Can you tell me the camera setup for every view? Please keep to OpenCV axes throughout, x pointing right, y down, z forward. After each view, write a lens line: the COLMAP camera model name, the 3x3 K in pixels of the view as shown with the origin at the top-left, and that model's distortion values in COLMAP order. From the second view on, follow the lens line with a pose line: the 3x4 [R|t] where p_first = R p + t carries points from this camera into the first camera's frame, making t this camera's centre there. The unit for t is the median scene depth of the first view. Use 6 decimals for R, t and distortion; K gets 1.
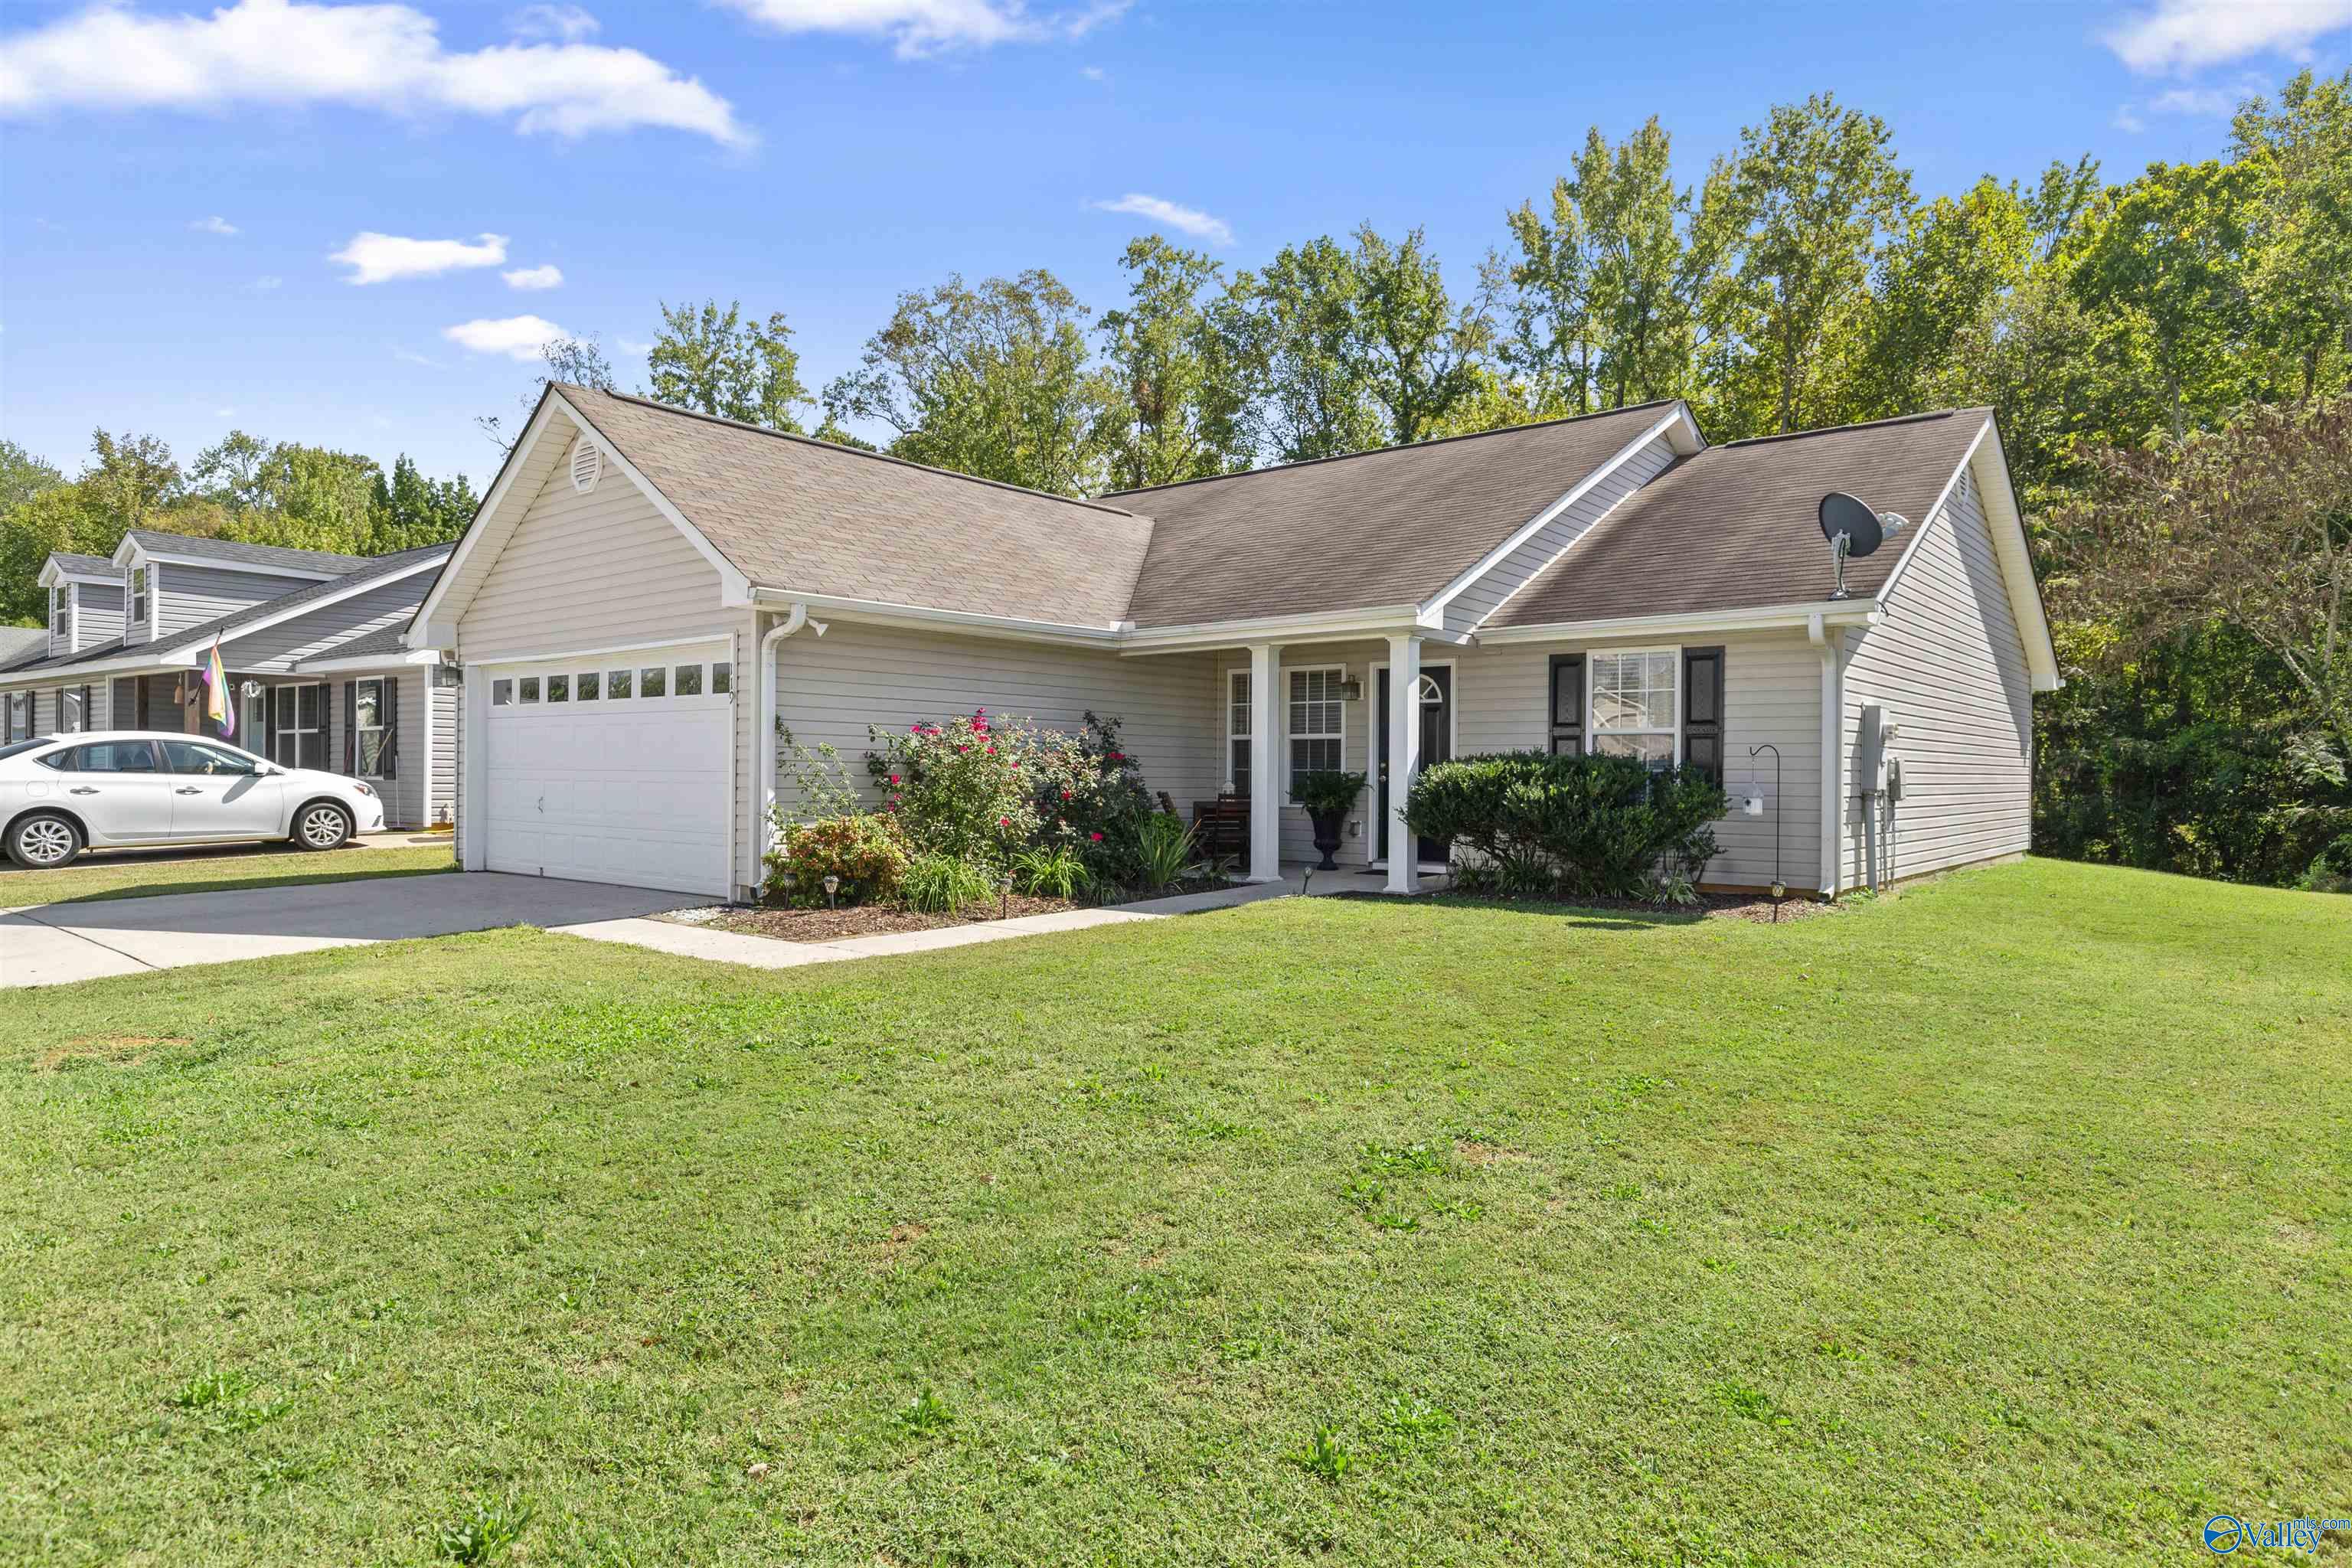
lens RADIAL K [[1371.2, 0, 1170.0], [0, 1371.2, 778.9], [0, 0, 1]] dist [0.004697, -0.000542]
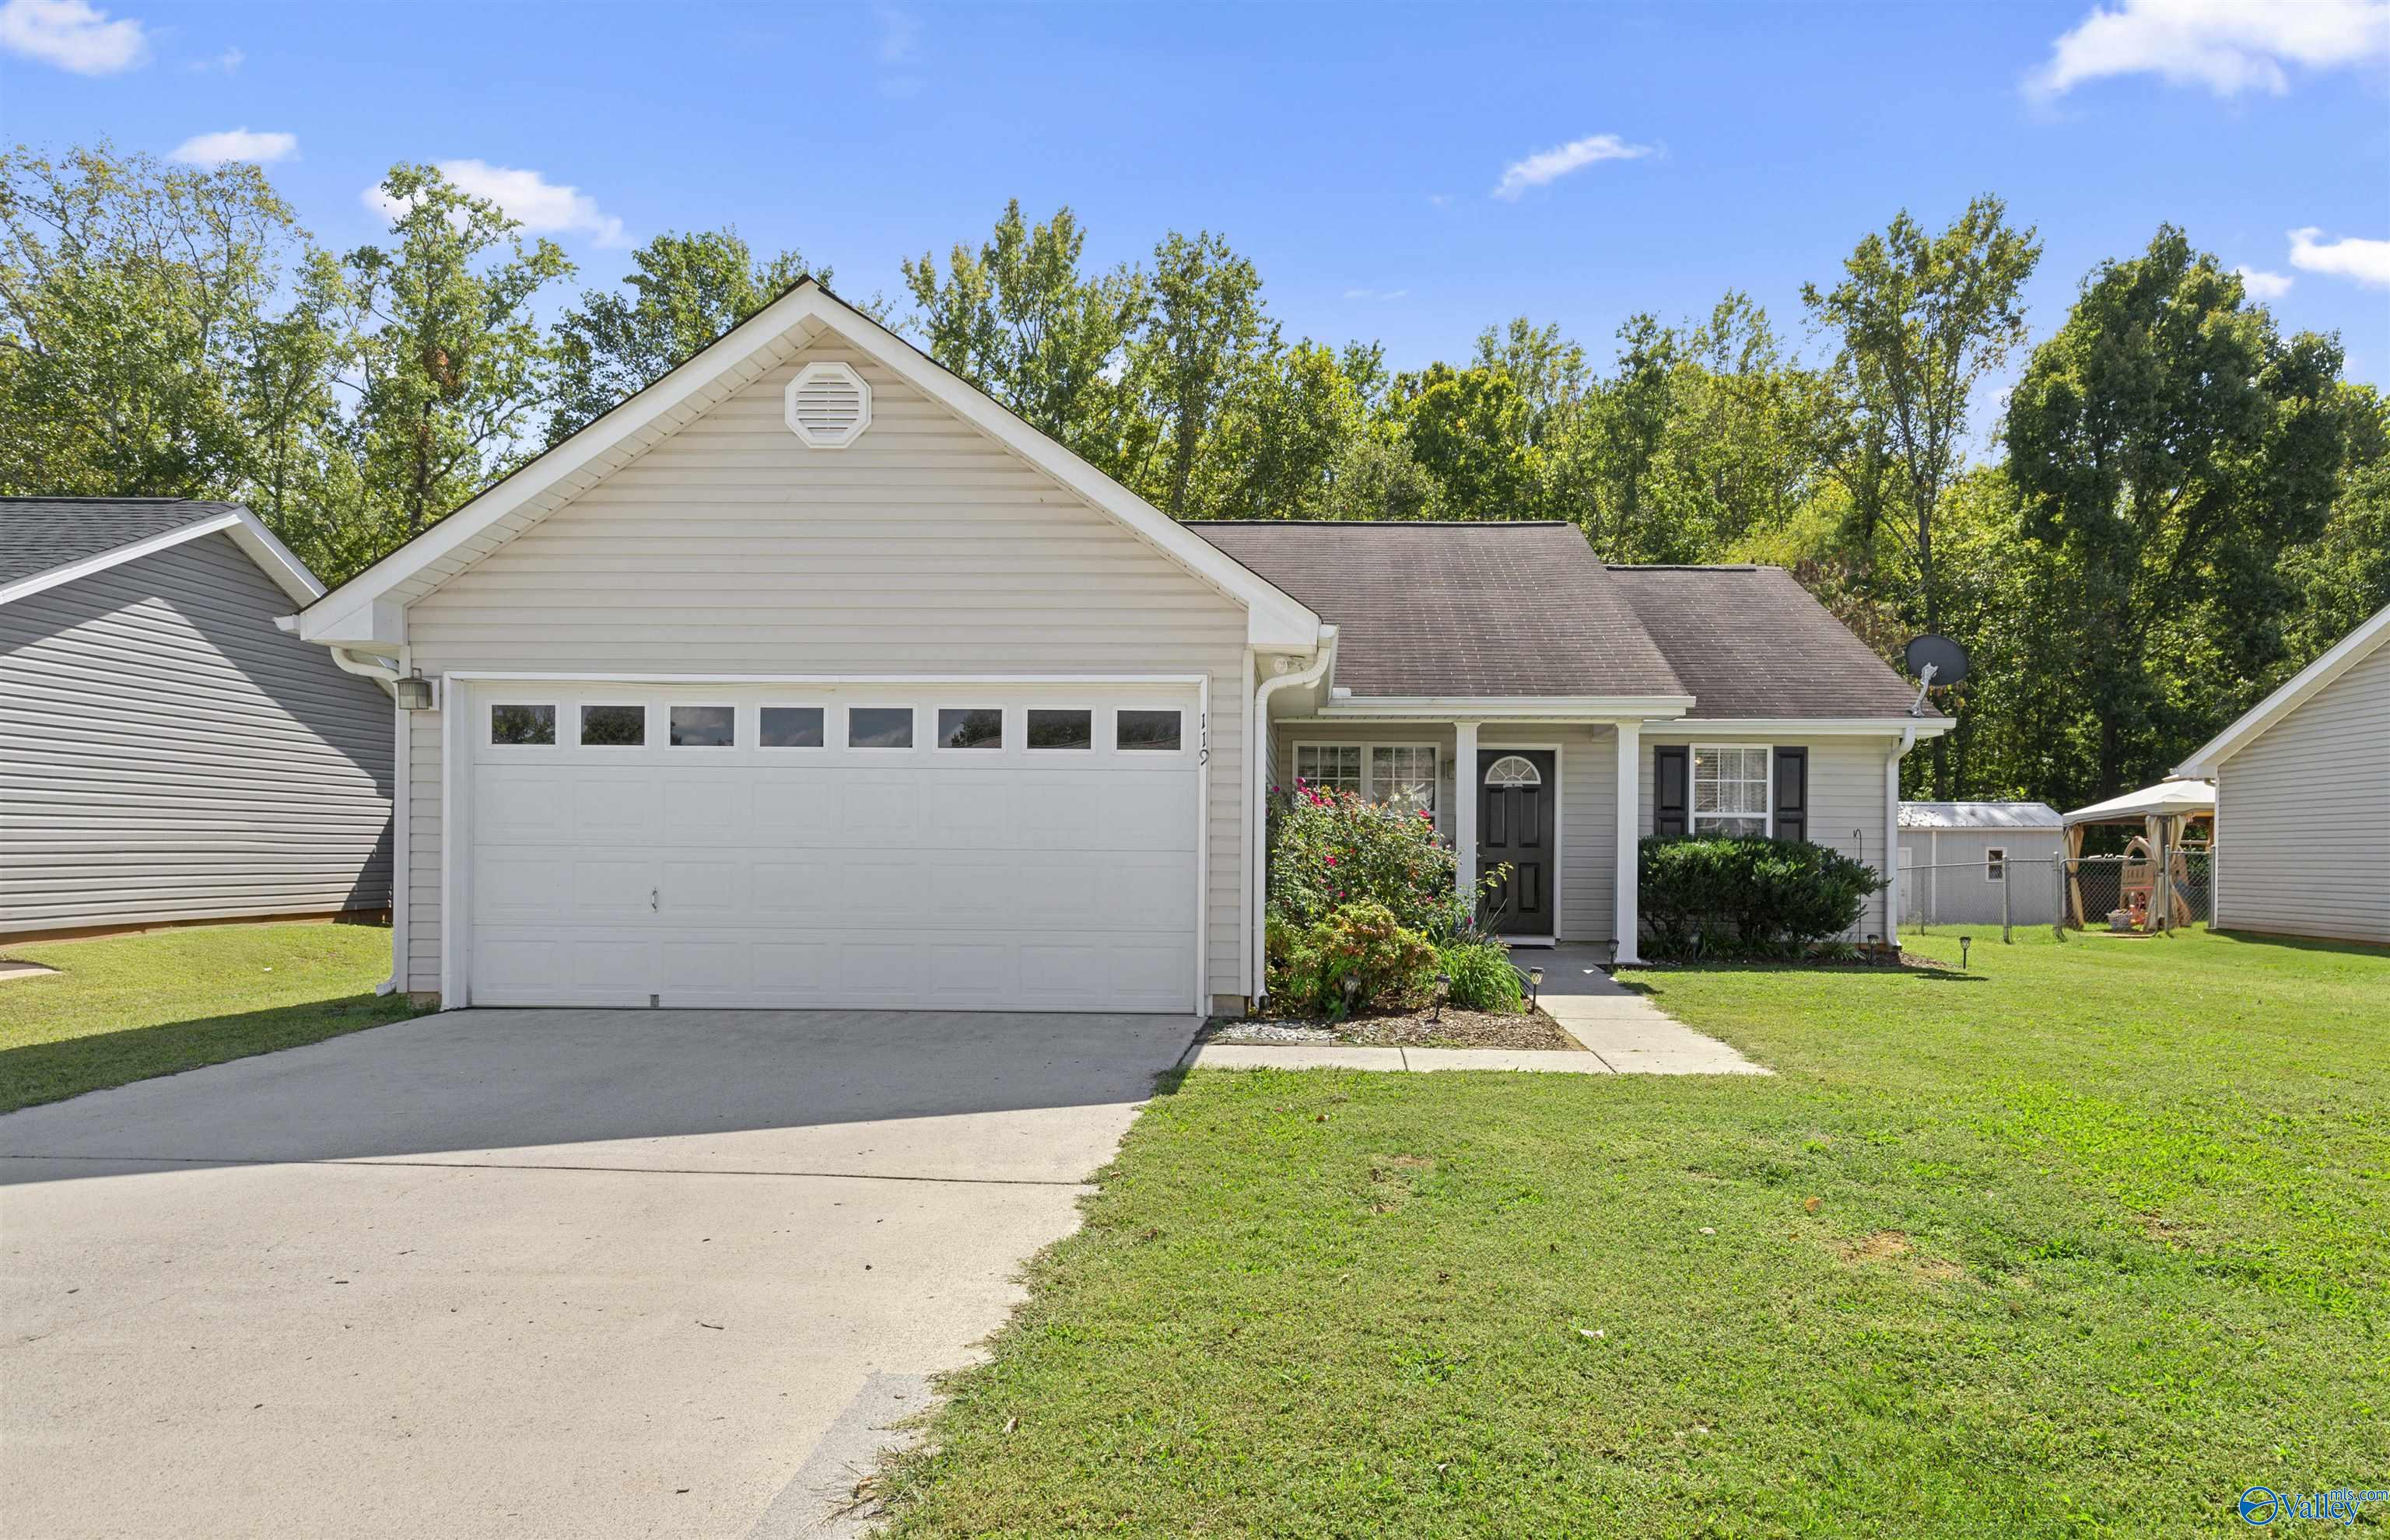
lens RADIAL K [[1417.4, 0, 1279.4], [0, 1417.4, 855.7], [0, 0, 1]] dist [-0.002944, -0.000300]
pose [[0.774385, -0.002527, 0.632709, -0.679922], [0.001416, 0.999996, 0.002261, -0.003251], [-0.632713, -0.000855, 0.774386, 0.288602]]
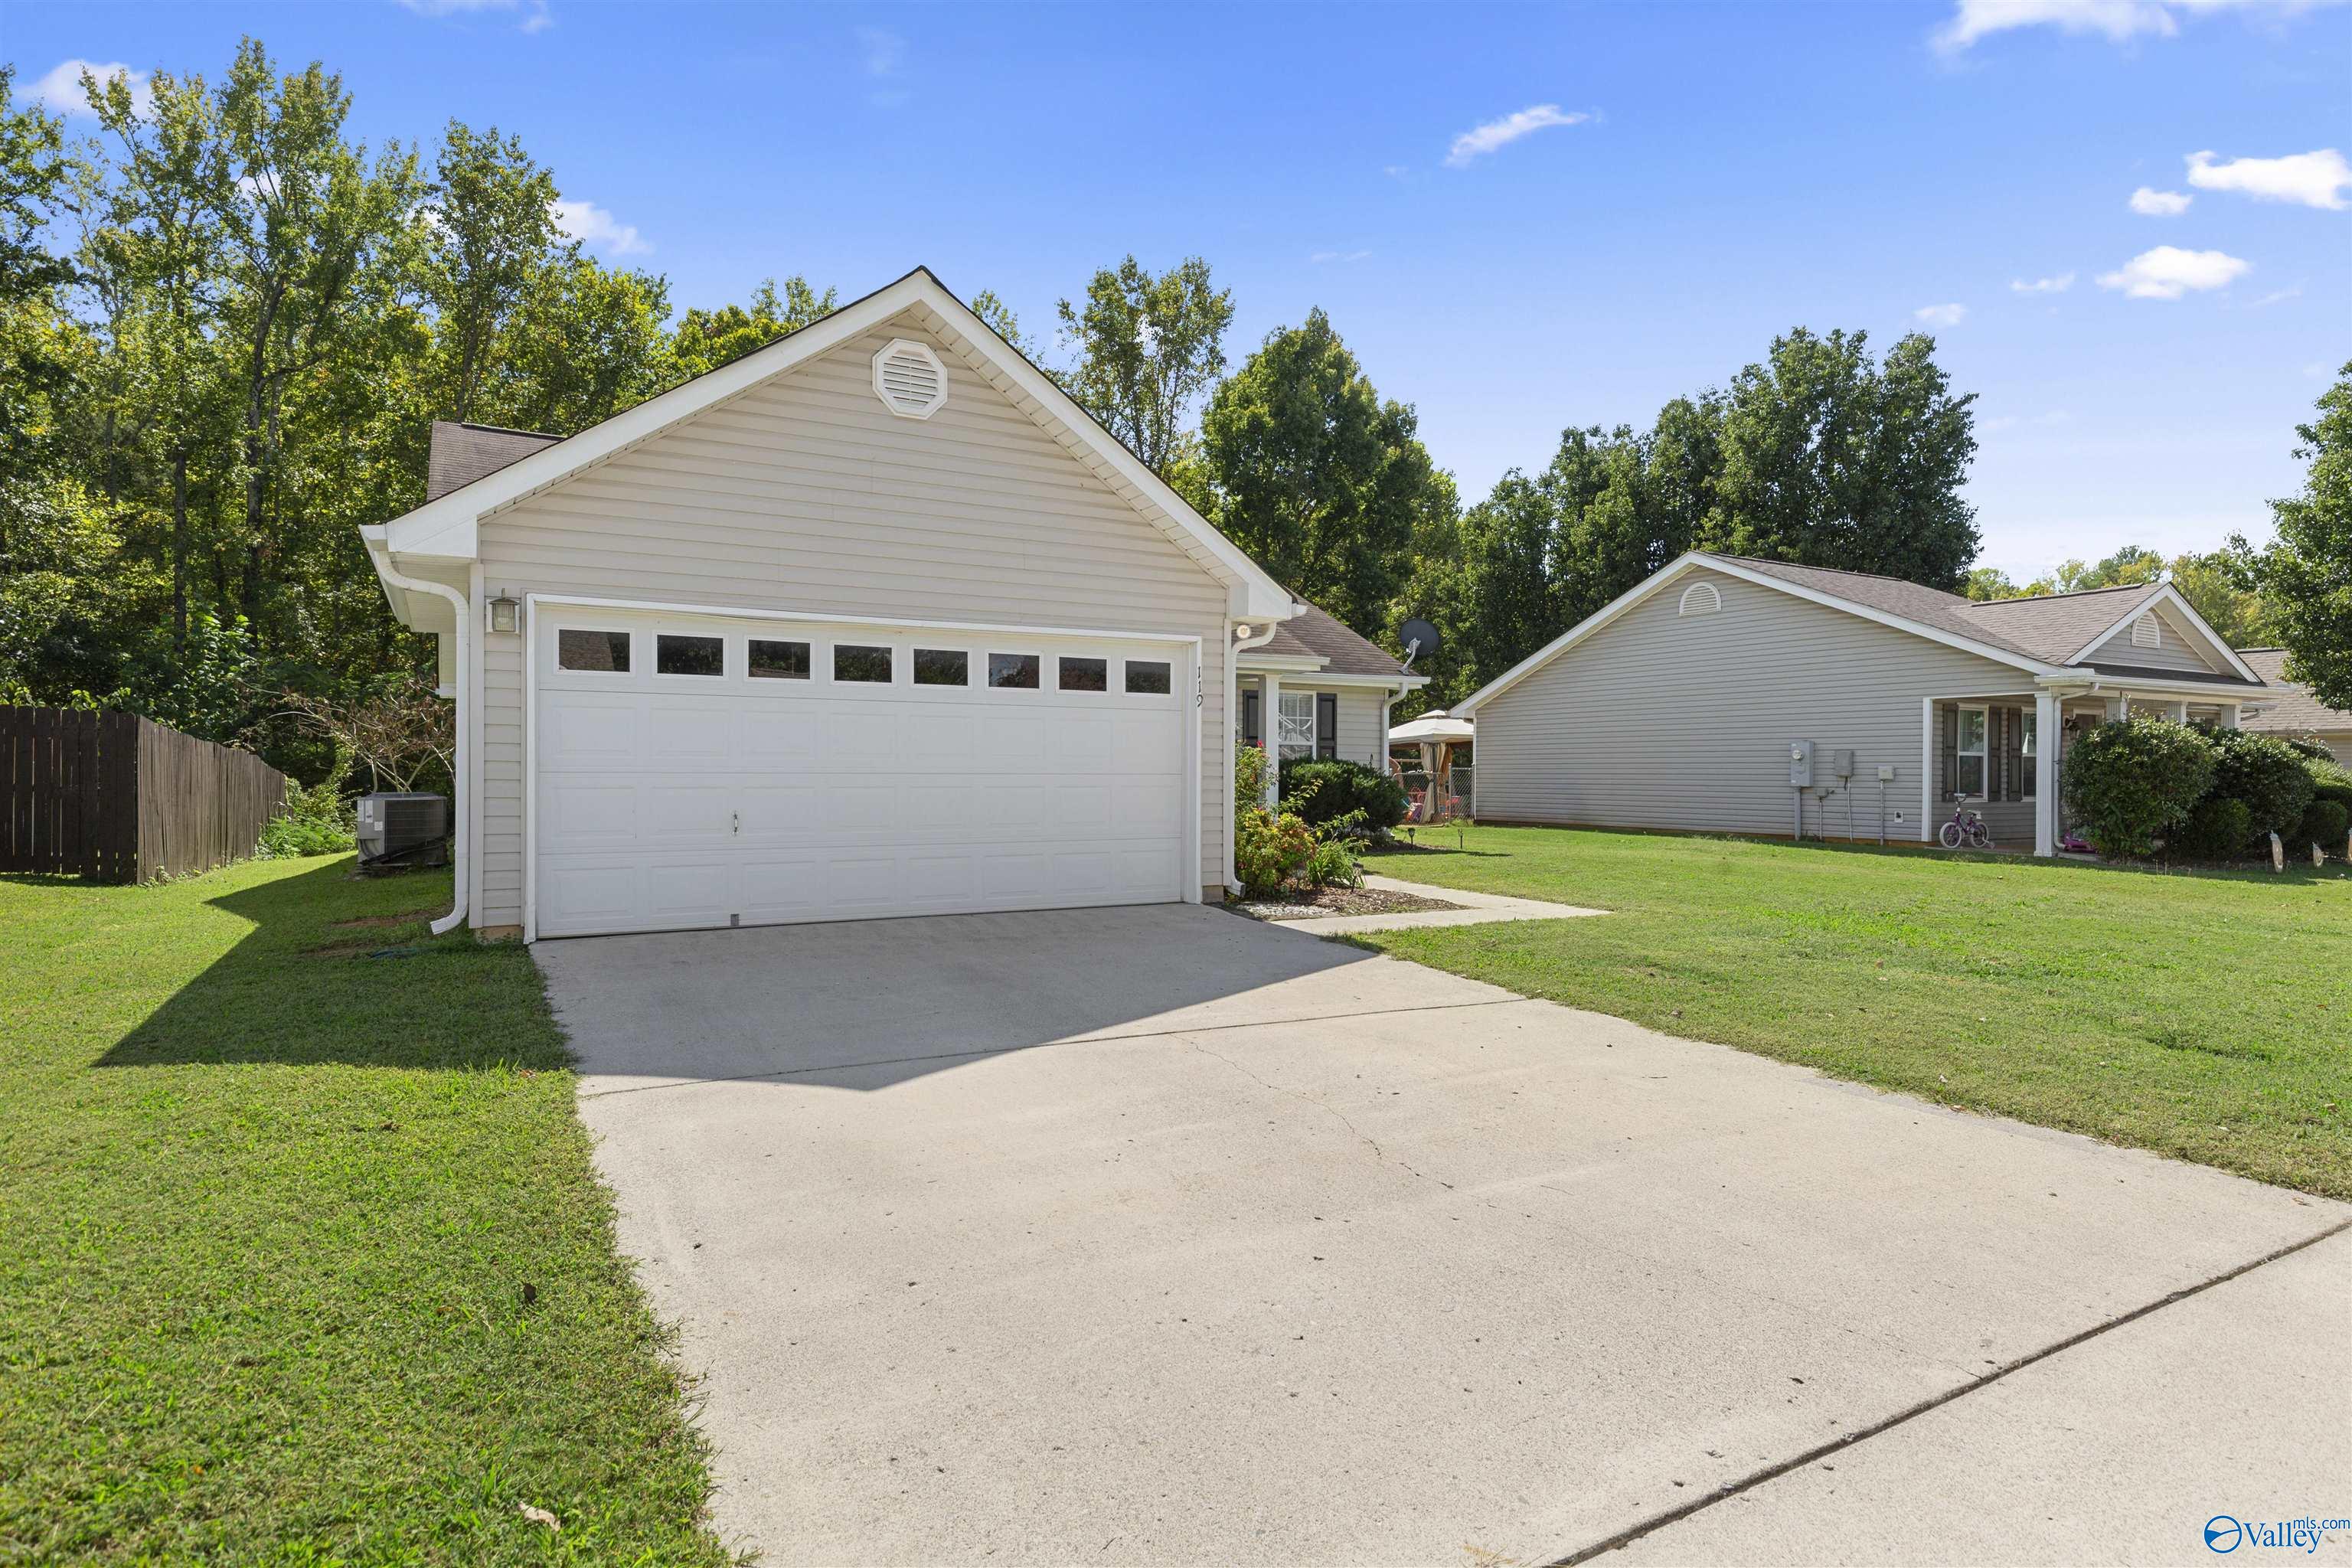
lens RADIAL K [[1289.7, 0, 1177.1], [0, 1289.7, 778.0], [0, 0, 1]] dist [0.005096, -0.002065]
pose [[0.332678, -0.011400, 0.942972, -1.035952], [0.005585, 0.999933, 0.010118, -0.009529], [-0.943024, 0.001901, 0.332719, 0.591902]]
